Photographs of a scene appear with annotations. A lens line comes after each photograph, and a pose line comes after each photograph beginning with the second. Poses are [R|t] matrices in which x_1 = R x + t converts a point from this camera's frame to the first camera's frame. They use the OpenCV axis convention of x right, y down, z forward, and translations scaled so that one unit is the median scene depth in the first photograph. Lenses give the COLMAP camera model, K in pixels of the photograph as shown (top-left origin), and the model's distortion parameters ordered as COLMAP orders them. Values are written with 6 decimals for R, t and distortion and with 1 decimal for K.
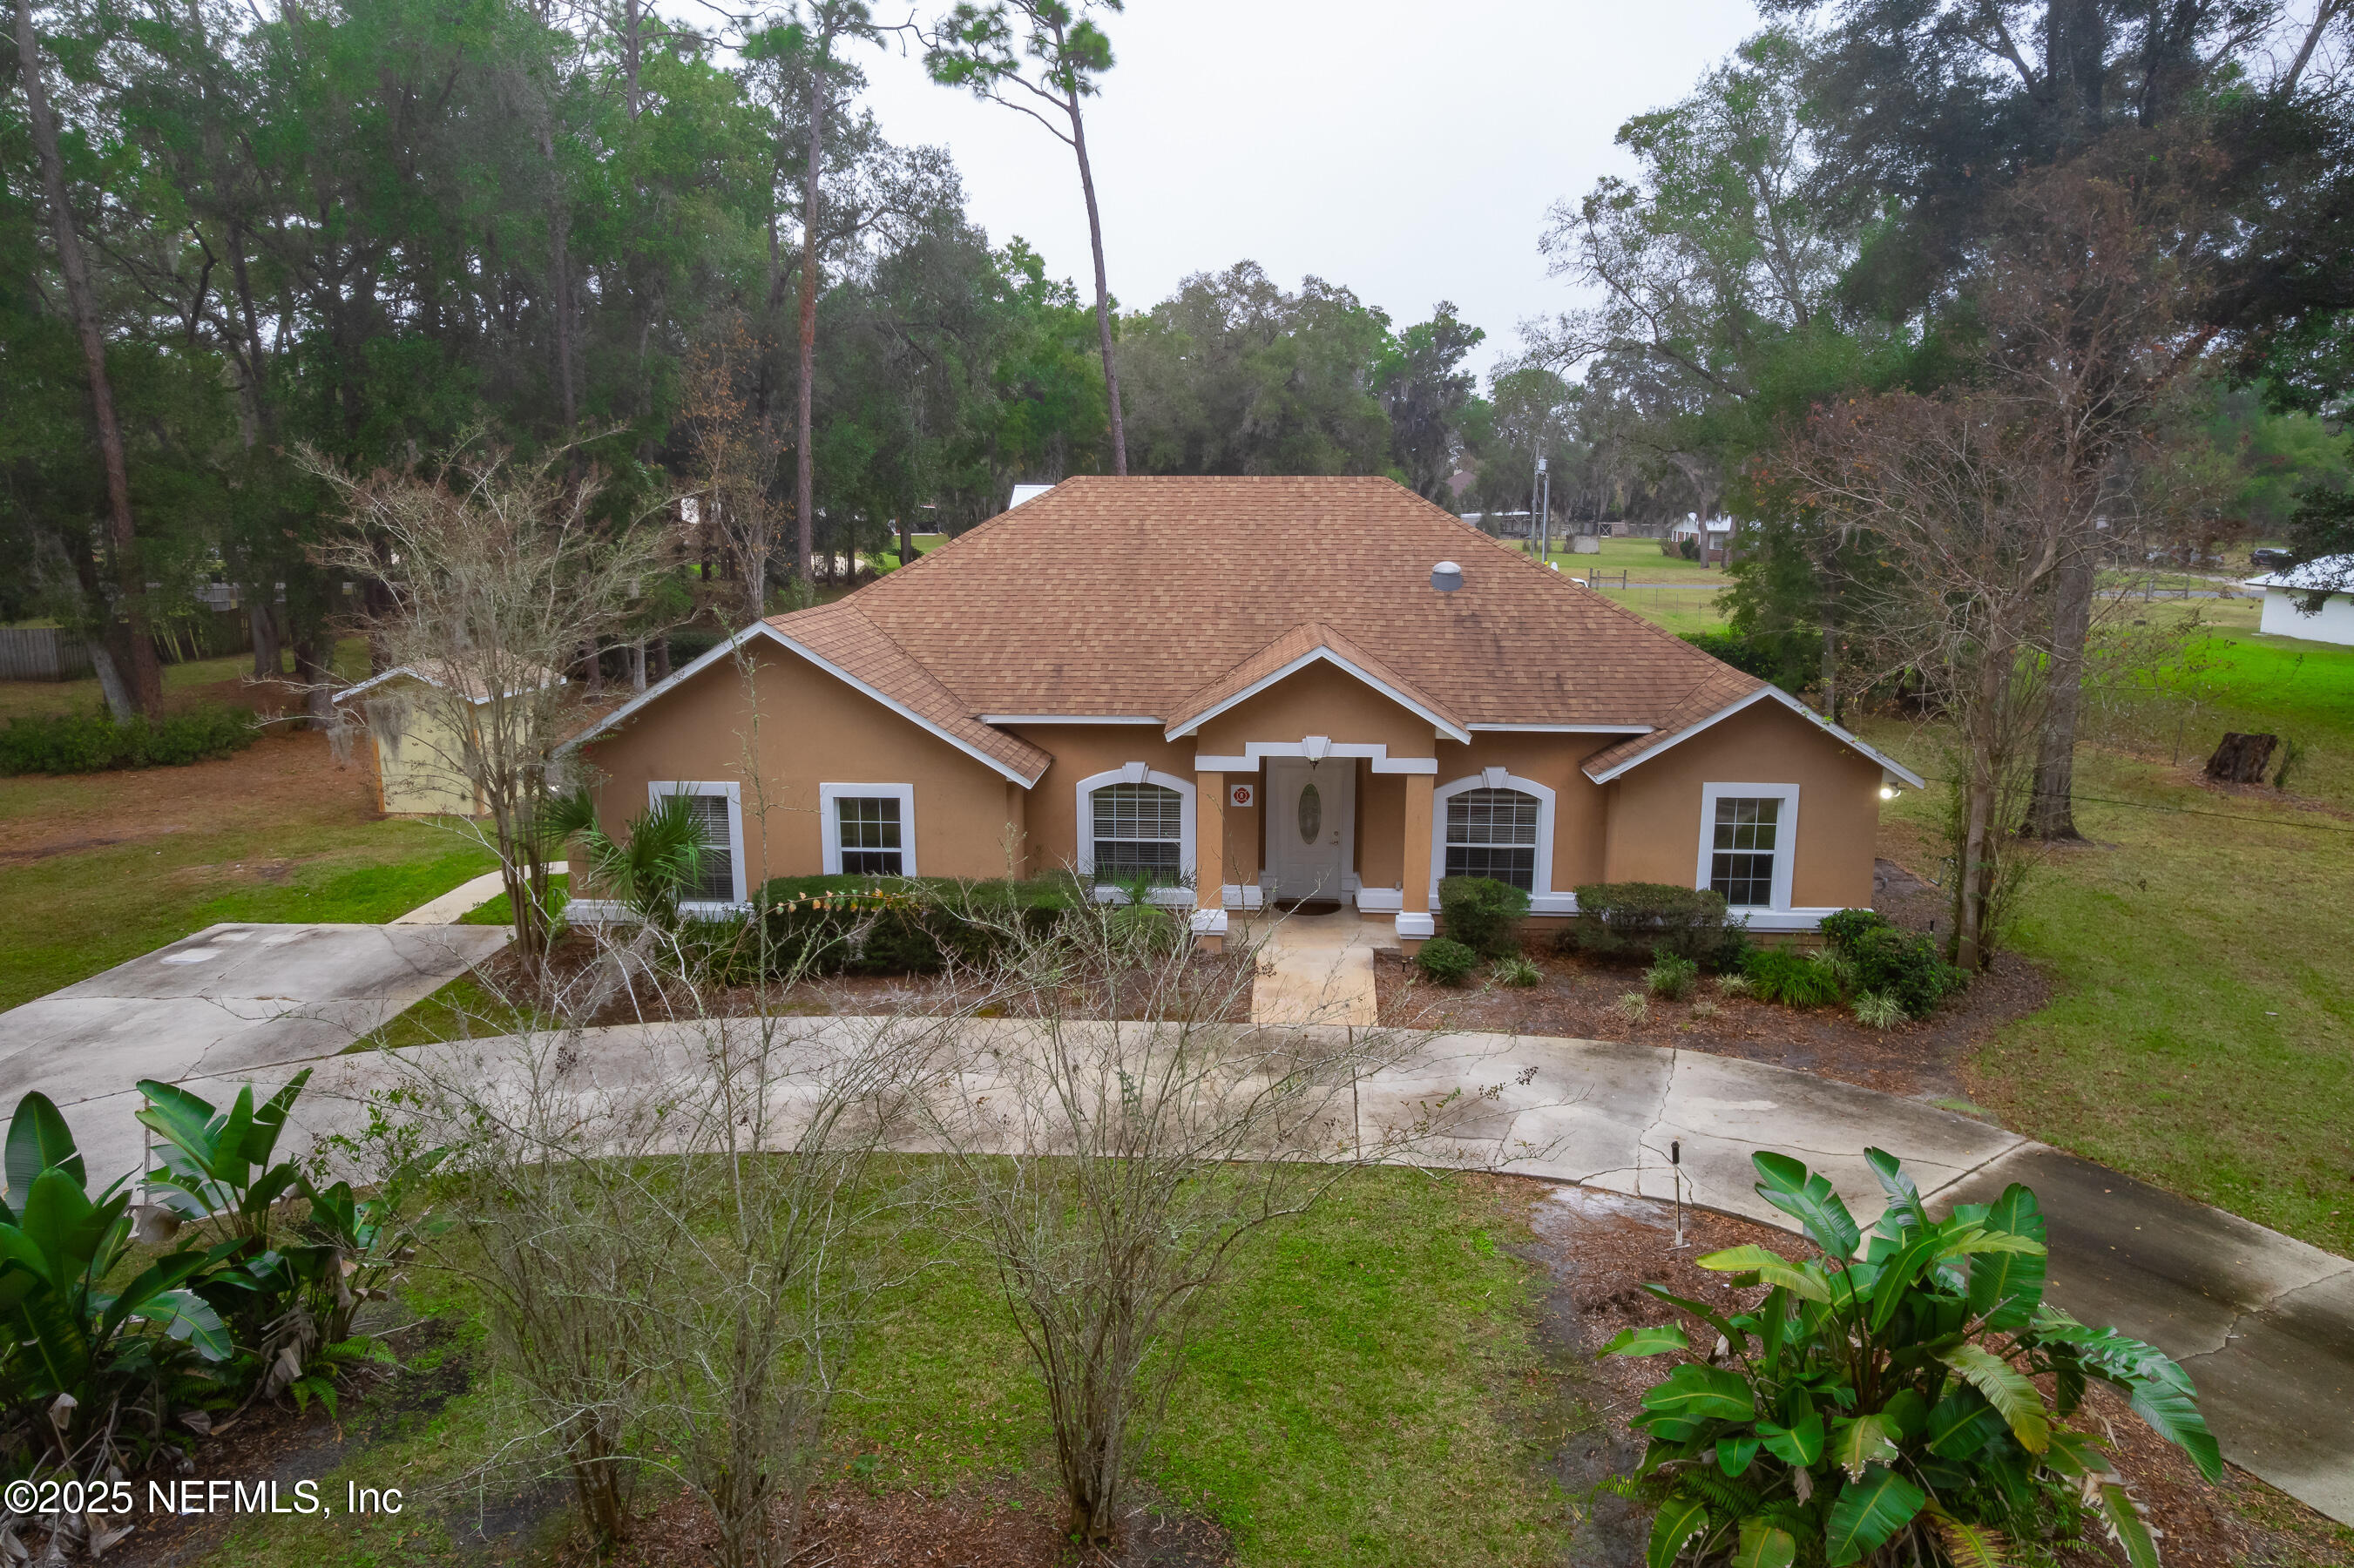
lens RADIAL K [[1504.8, 0, 1178.5], [0, 1504.8, 794.0], [0, 0, 1]] dist [-0.074104, 0.061984]
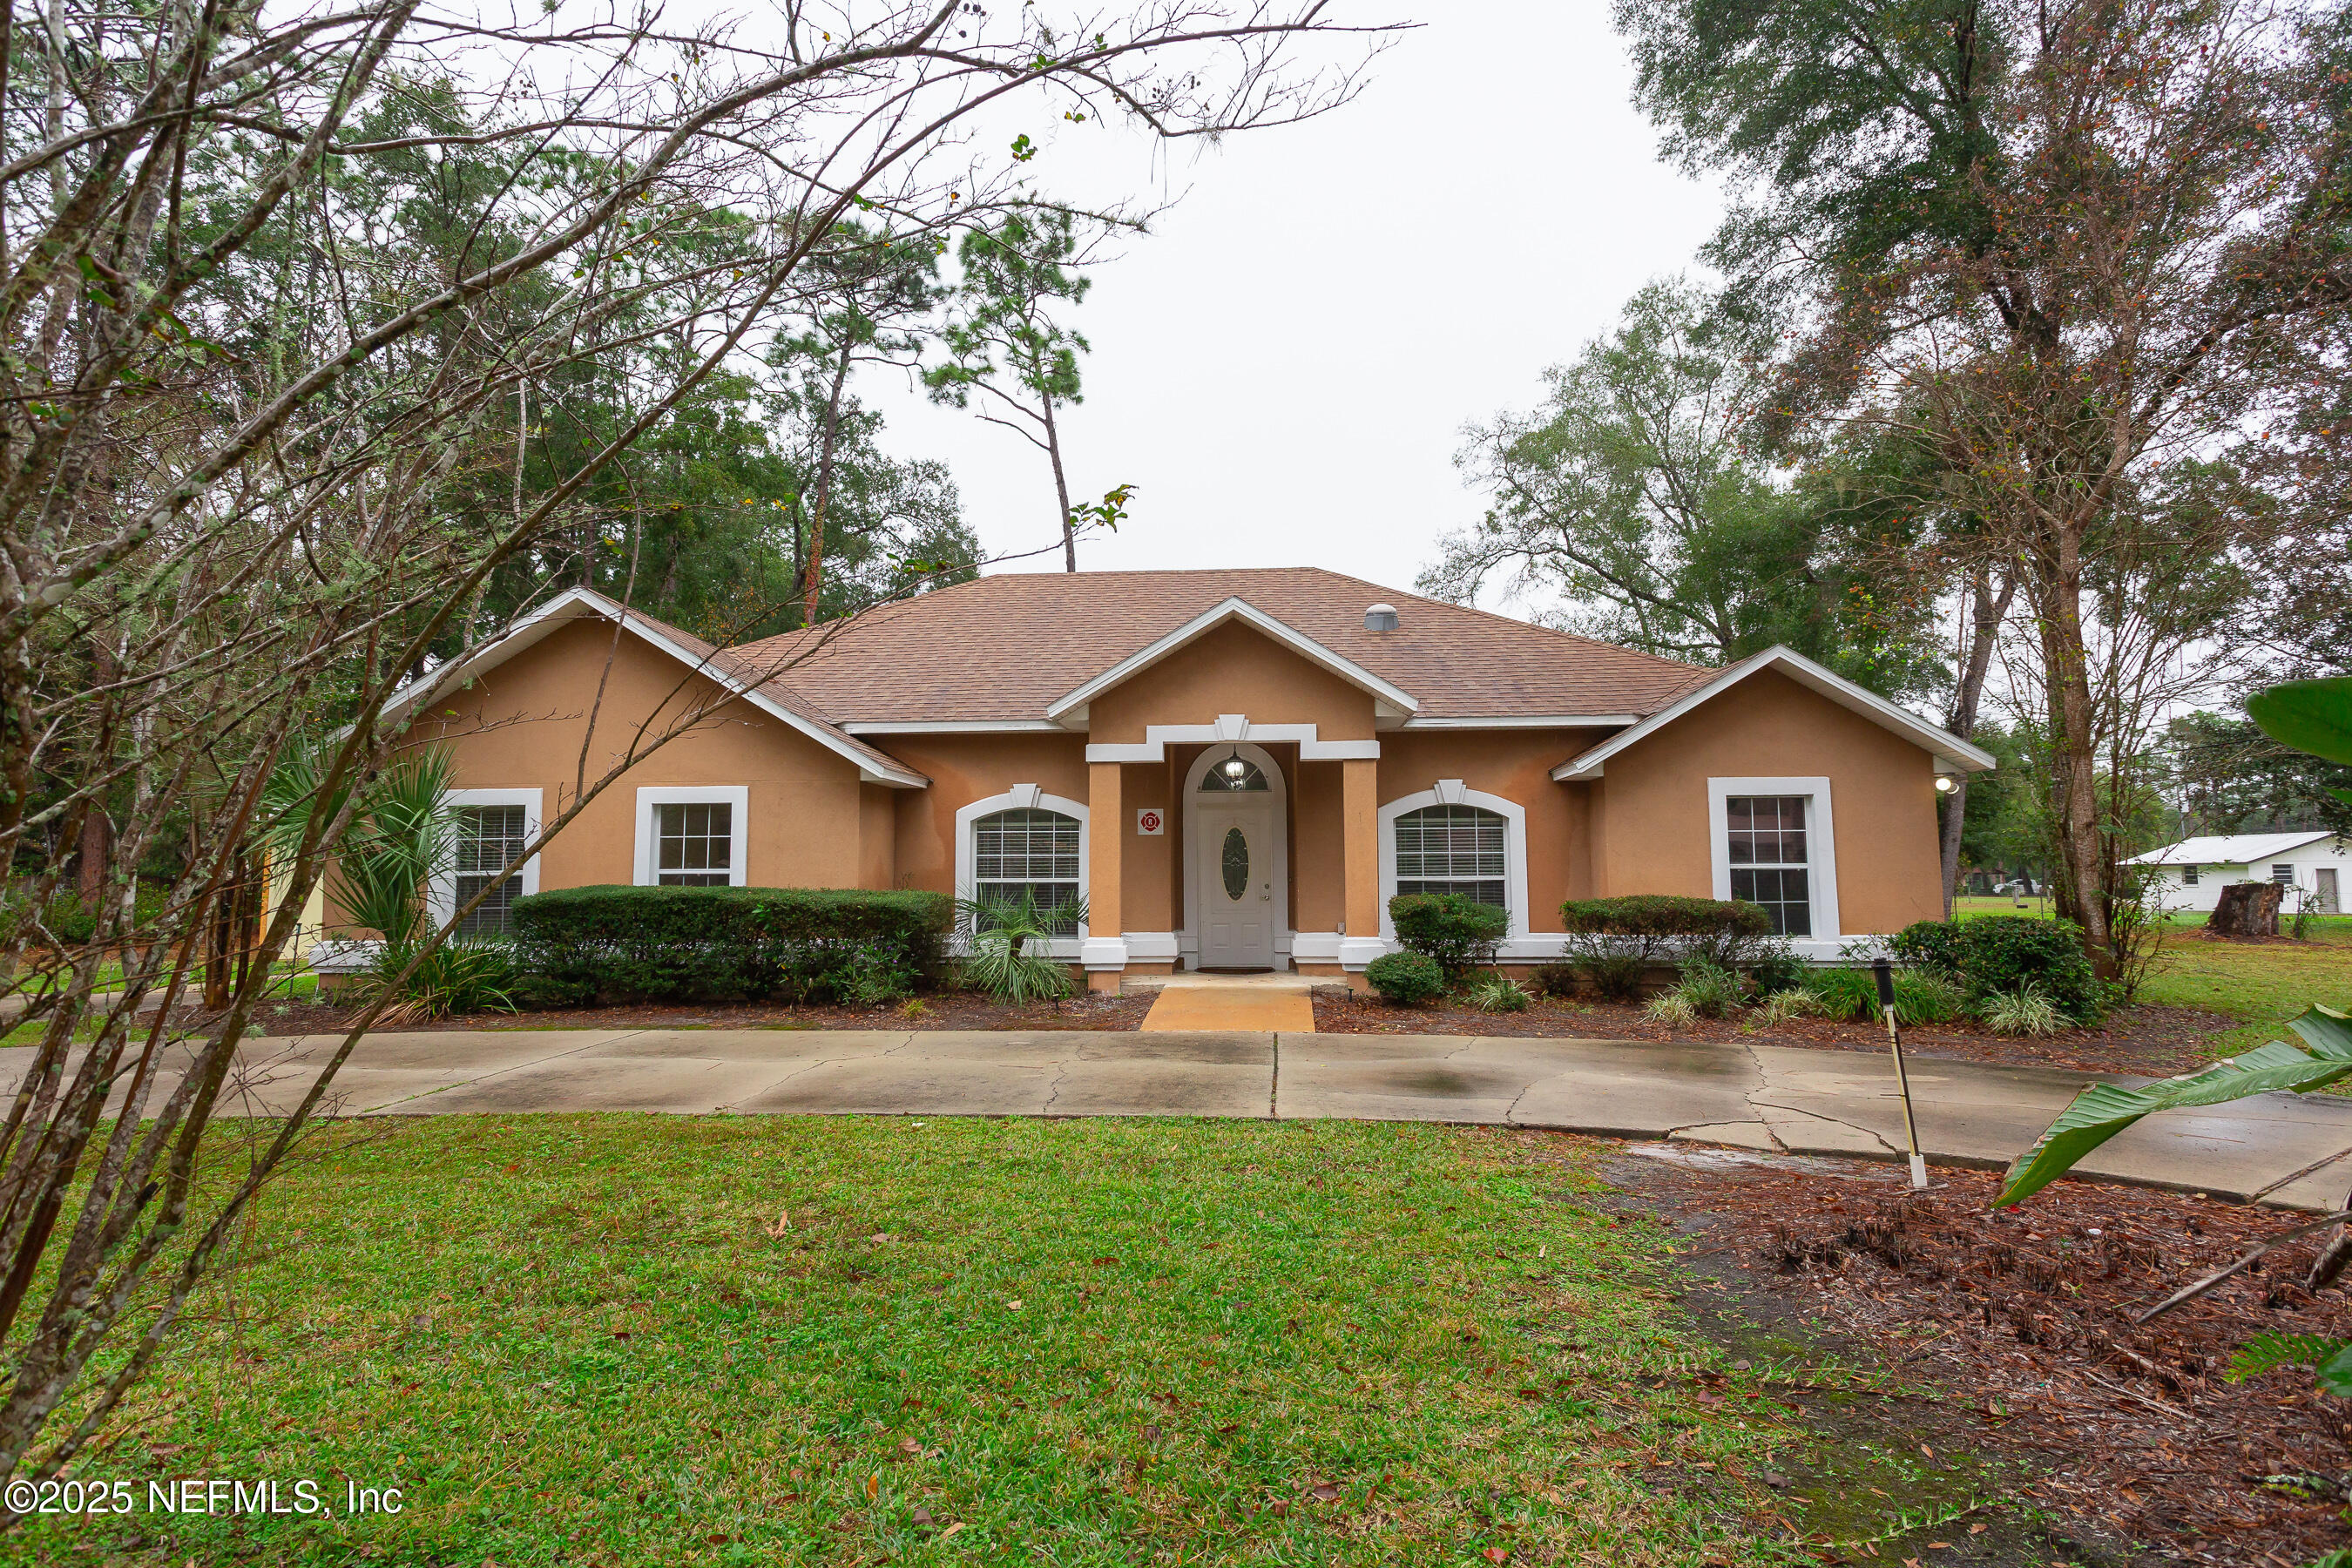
lens RADIAL K [[1193.4, 0, 1160.6], [0, 1193.4, 788.4], [0, 0, 1]] dist [-0.000367, 0.000064]
pose [[0.999891, -0.007125, -0.012914, 0.060046], [0.003206, 0.959636, -0.281227, 0.182114], [0.014396, 0.281155, 0.959554, 0.371525]]
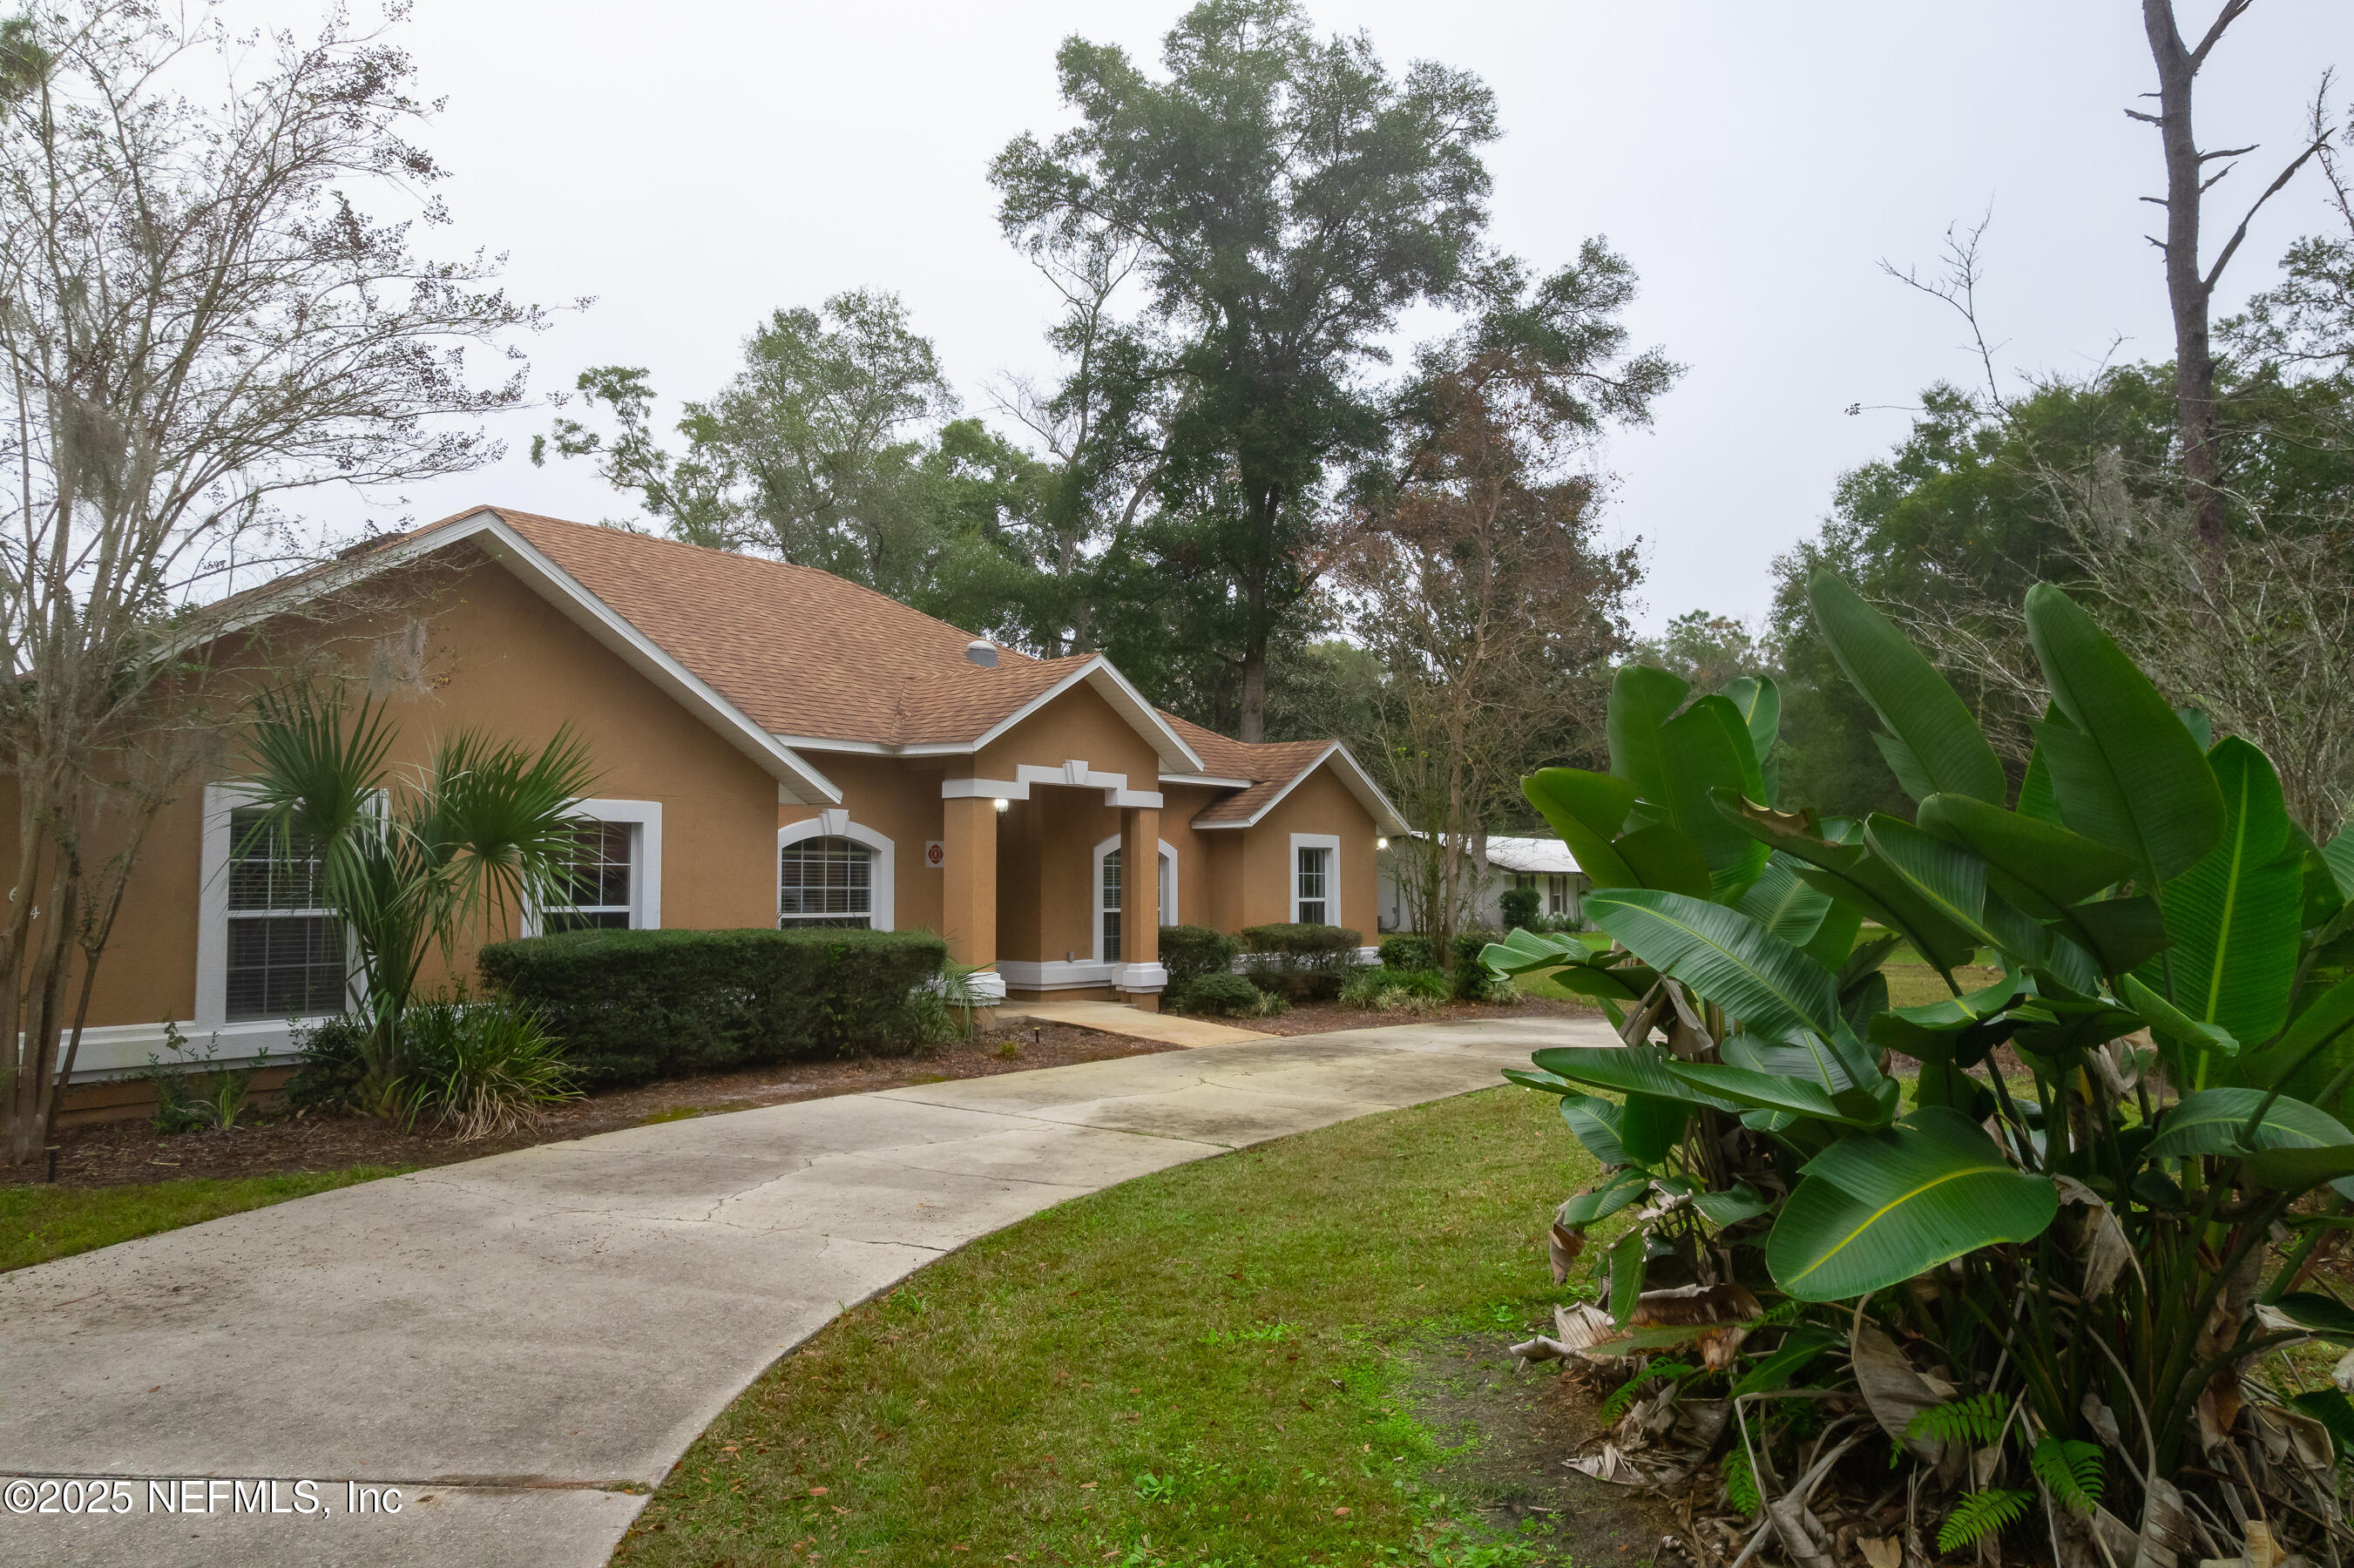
lens RADIAL K [[1504.8, 0, 1178.5], [0, 1504.8, 794.0], [0, 0, 1]] dist [-0.074104, 0.061984]
pose [[0.586921, 0.047476, 0.808251, -0.584149], [0.166477, 0.969872, -0.177859, 0.146632], [-0.792344, 0.238944, 0.561334, 0.446549]]
